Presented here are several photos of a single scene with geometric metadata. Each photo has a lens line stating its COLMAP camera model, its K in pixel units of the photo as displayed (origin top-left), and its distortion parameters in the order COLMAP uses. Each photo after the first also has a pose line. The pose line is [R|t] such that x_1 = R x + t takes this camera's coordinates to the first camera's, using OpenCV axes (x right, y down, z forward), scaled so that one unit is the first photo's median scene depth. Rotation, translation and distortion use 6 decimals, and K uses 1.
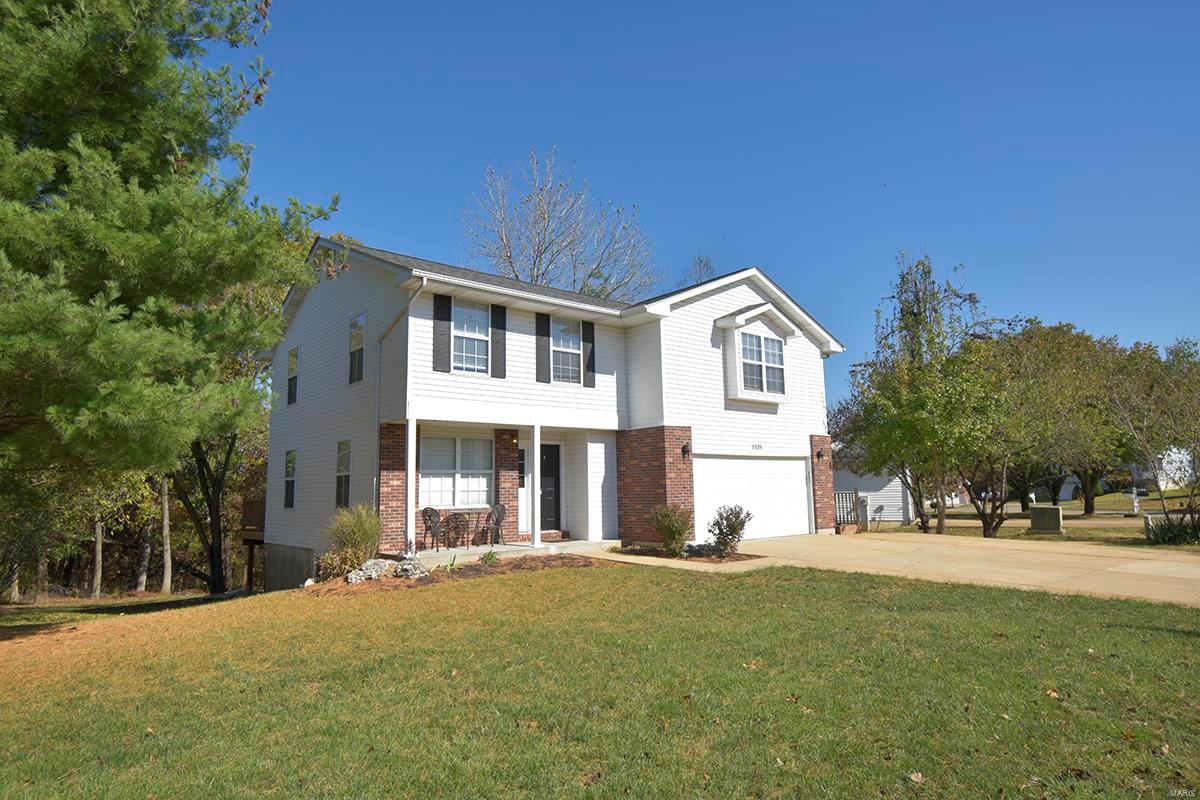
lens RADIAL K [[703.5, 0, 601.3], [0, 703.5, 404.5], [0, 0, 1]] dist [0.002981, -0.000124]
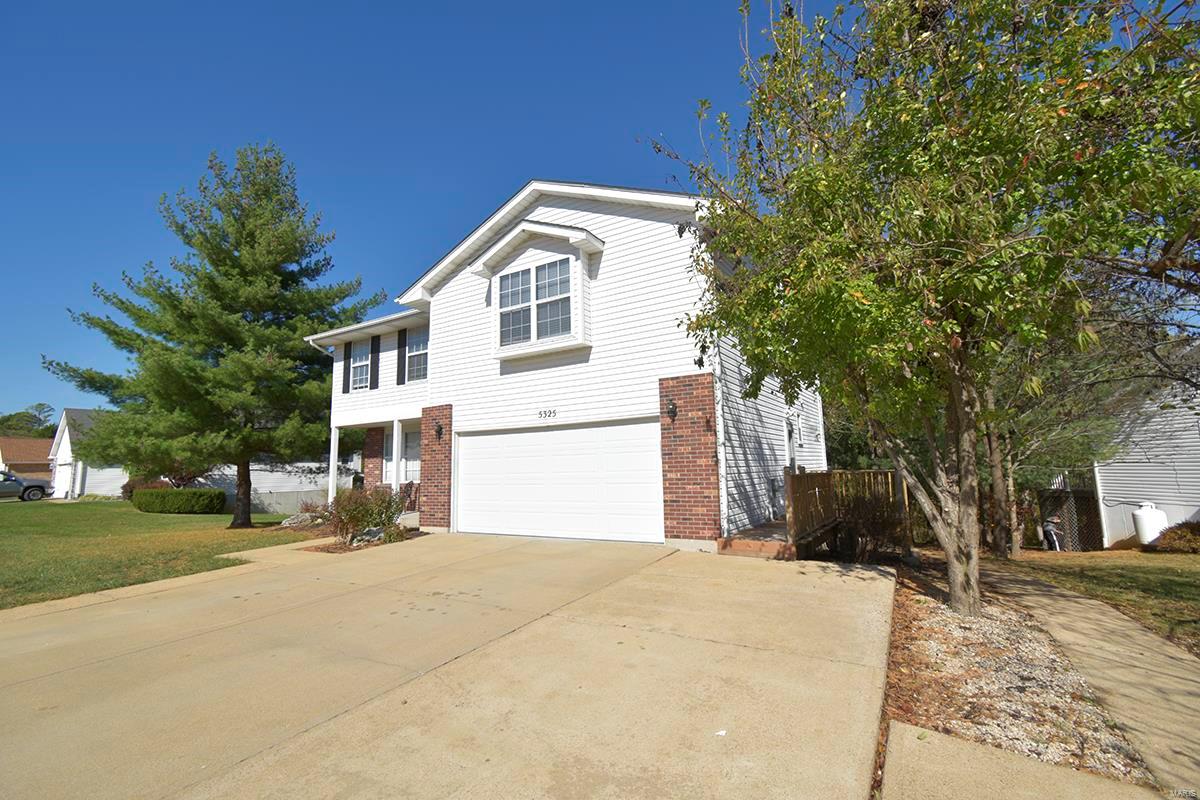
lens RADIAL K [[527.6, 0, 600.2], [0, 527.6, 396.7], [0, 0, 1]] dist [0.004003, -0.000050]
pose [[0.307034, -0.114760, -0.944754, 0.856255], [0.138661, 0.987504, -0.074890, 0.102541], [0.941543, -0.108007, 0.319110, 0.972462]]
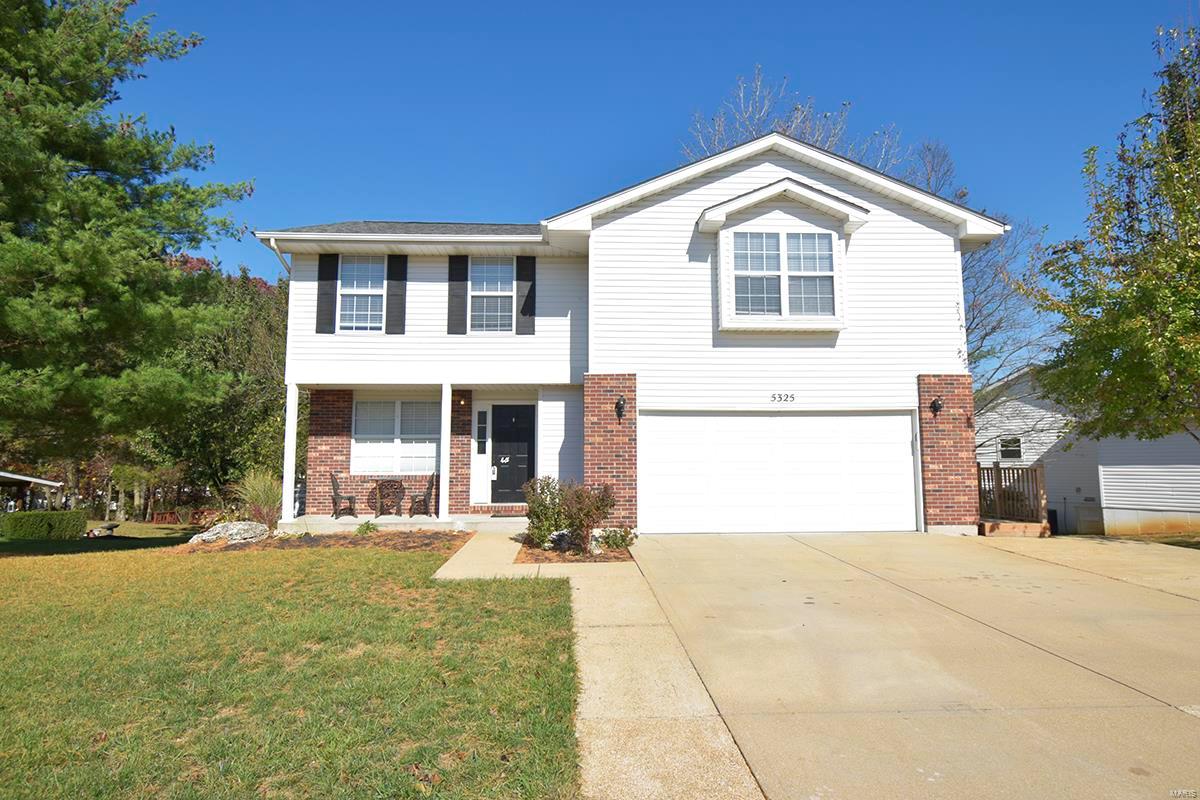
lens RADIAL K [[652.5, 0, 597.7], [0, 652.5, 396.5], [0, 0, 1]] dist [0.003138, 0.001591]
pose [[0.788083, -0.044253, -0.613977, 0.518216], [0.064063, 0.997893, 0.010305, 0.046003], [0.612227, -0.047455, 0.789257, 0.437494]]
